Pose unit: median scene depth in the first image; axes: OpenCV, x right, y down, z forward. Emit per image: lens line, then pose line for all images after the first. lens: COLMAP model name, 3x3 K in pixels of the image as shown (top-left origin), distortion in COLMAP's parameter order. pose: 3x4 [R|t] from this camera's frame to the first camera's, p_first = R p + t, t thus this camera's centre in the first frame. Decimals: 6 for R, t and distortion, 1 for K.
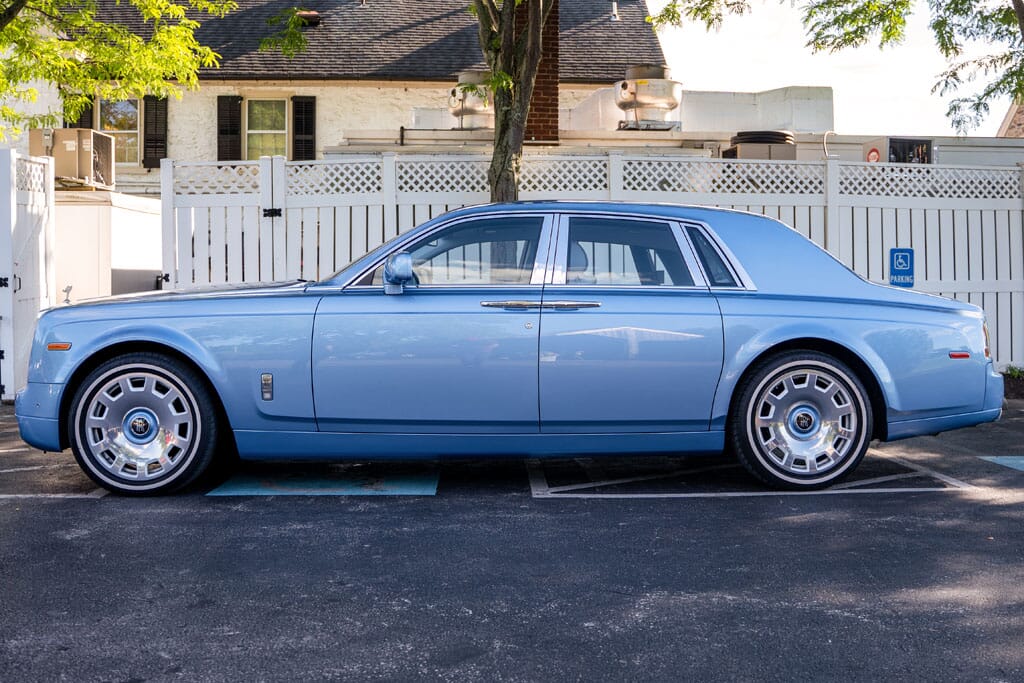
lens RADIAL K [[898.7, 0, 530.0], [0, 898.7, 325.3], [0, 0, 1]] dist [-0.041879, -0.021013]
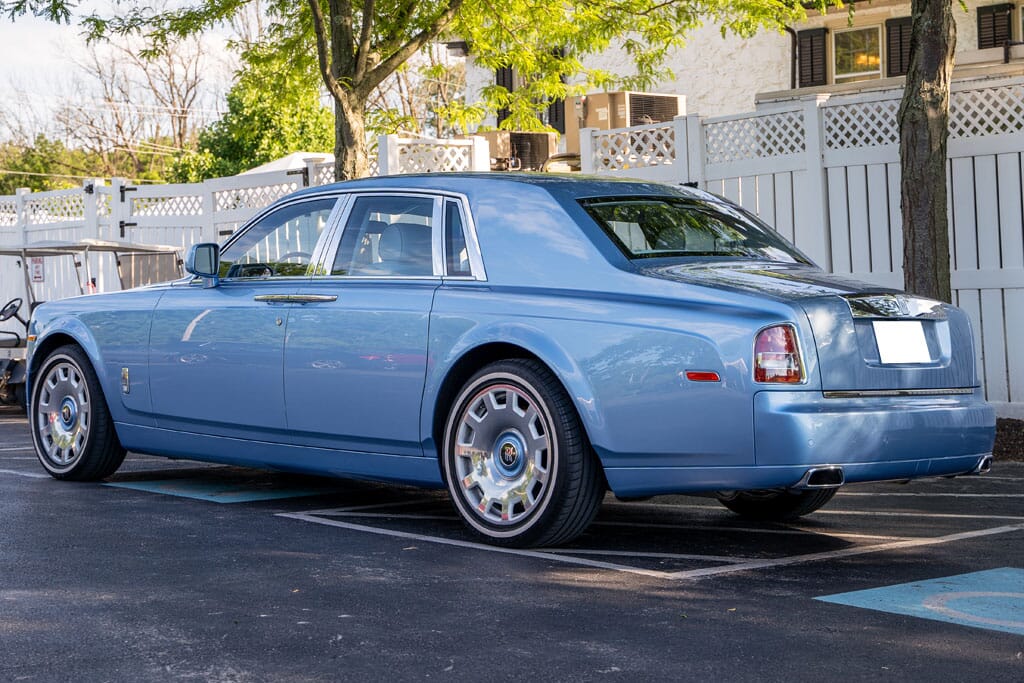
lens RADIAL K [[1372.8, 0, 515.4], [0, 1372.8, 337.3], [0, 0, 1]] dist [-0.016887, 0.000000]
pose [[0.728170, 0.016452, -0.685199, 0.807963], [-0.024379, 0.999701, -0.001905, 0.008627], [0.684963, 0.018092, 0.728353, 0.123613]]
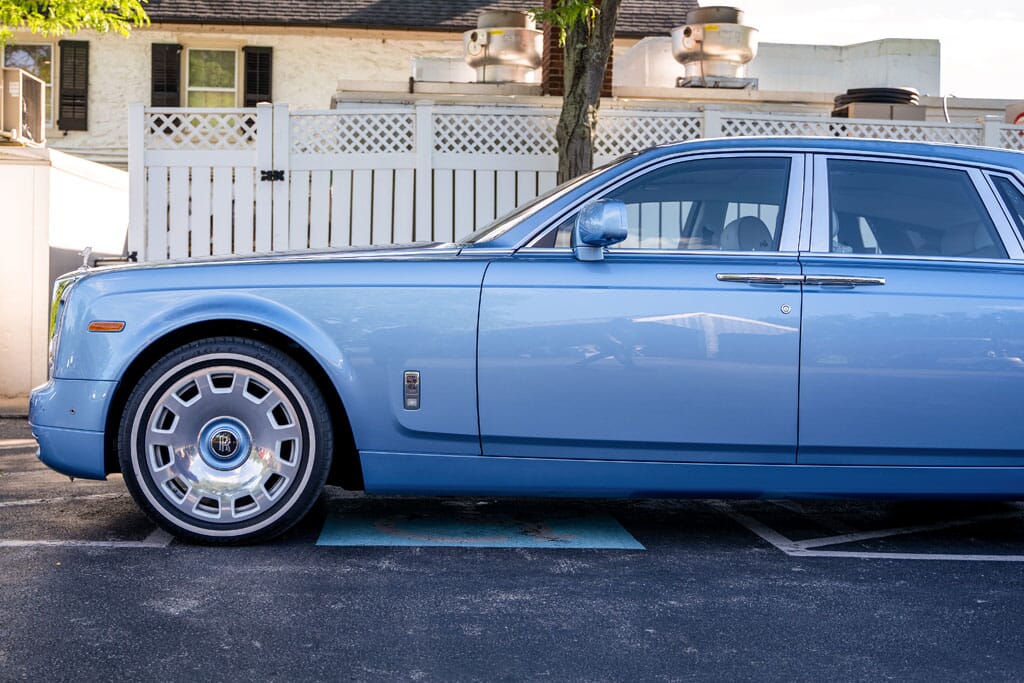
lens RADIAL K [[1083.6, 0, 507.2], [0, 1083.6, 341.5], [0, 0, 1]] dist [-0.010335, 0.000000]
pose [[0.999812, 0.019264, -0.002416, -0.154496], [-0.019250, 0.999798, 0.005767, 0.017687], [0.002527, -0.005719, 0.999980, 0.113441]]
